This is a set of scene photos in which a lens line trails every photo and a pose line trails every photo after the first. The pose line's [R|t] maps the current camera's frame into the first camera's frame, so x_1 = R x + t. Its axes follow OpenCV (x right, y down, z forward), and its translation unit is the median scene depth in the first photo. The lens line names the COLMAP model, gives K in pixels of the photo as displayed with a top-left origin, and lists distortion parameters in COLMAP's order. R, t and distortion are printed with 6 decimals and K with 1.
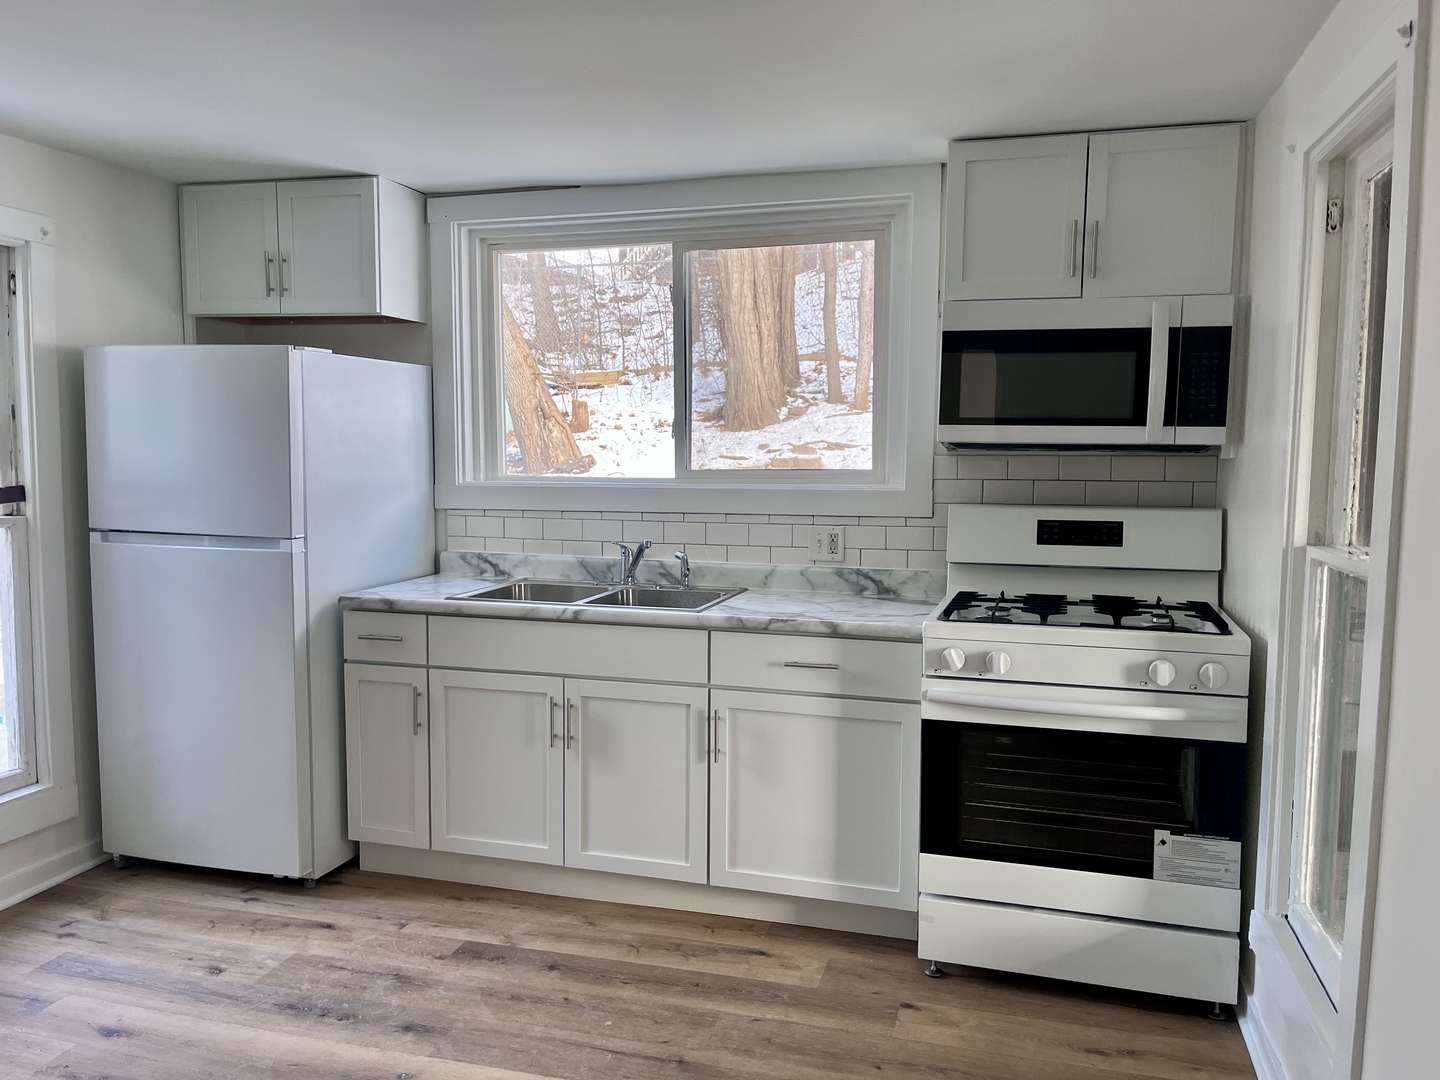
lens RADIAL K [[1081.5, 0, 721.5], [0, 1081.5, 542.5], [0, 0, 1]] dist [0.038769, -0.012301]
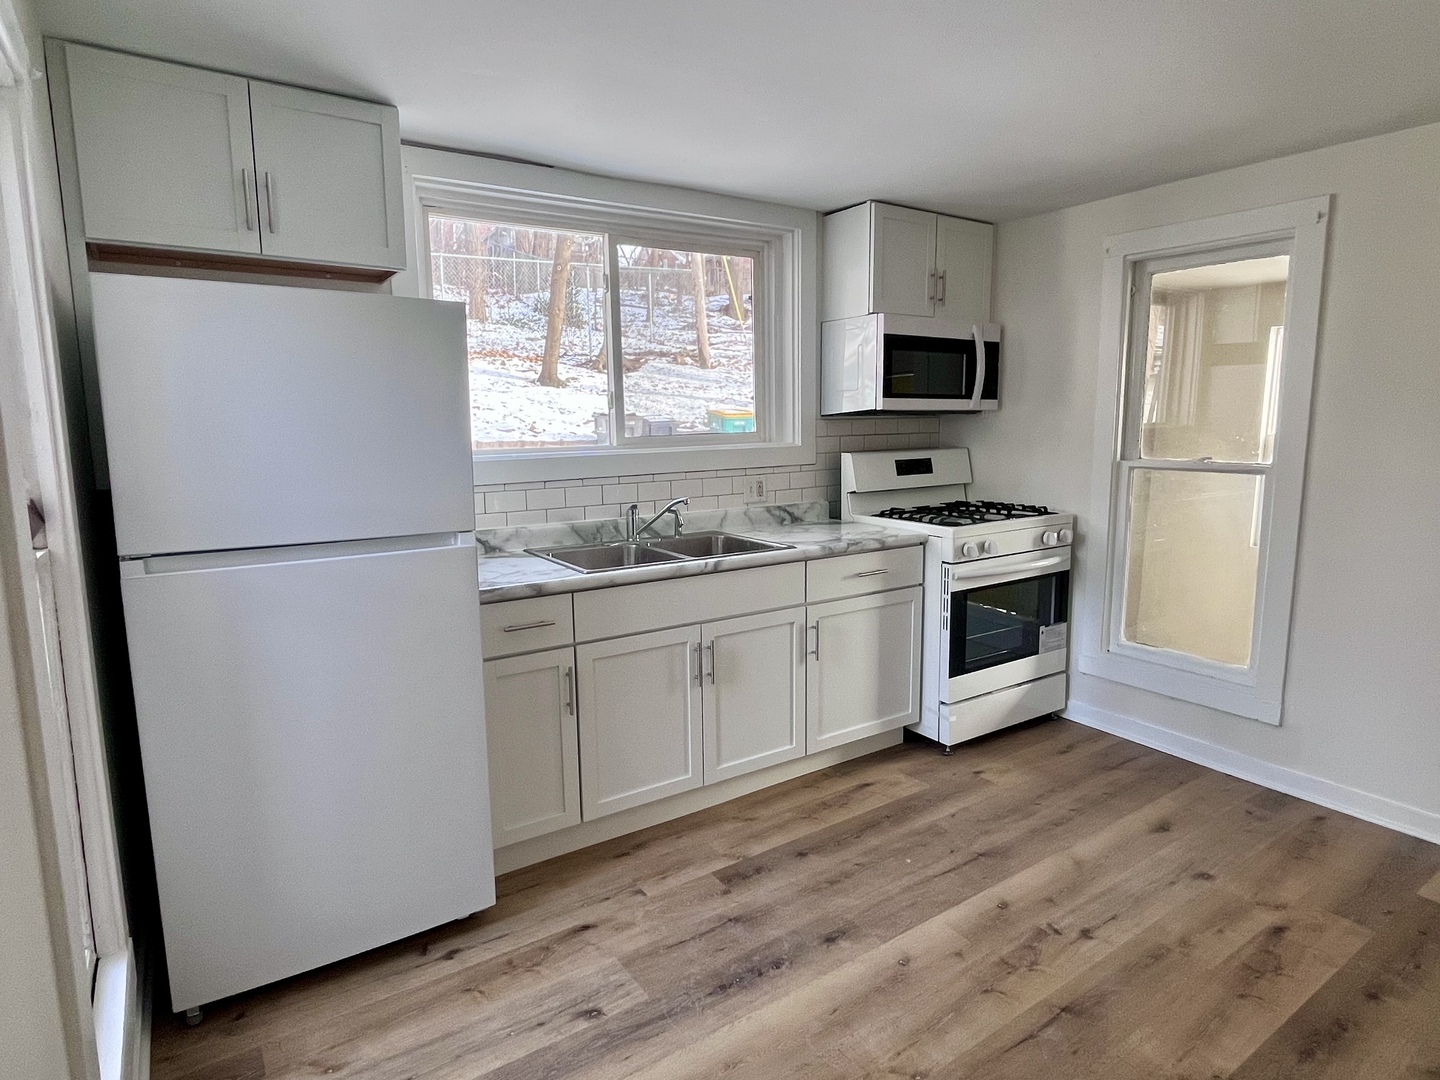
lens RADIAL K [[803.5, 0, 715.0], [0, 803.5, 533.6], [0, 0, 1]] dist [0.004926, -0.000013]
pose [[0.652587, -0.124267, 0.747454, -0.774020], [0.084495, 0.992242, 0.091194, -0.044683], [-0.752988, 0.003644, 0.658024, 0.453631]]
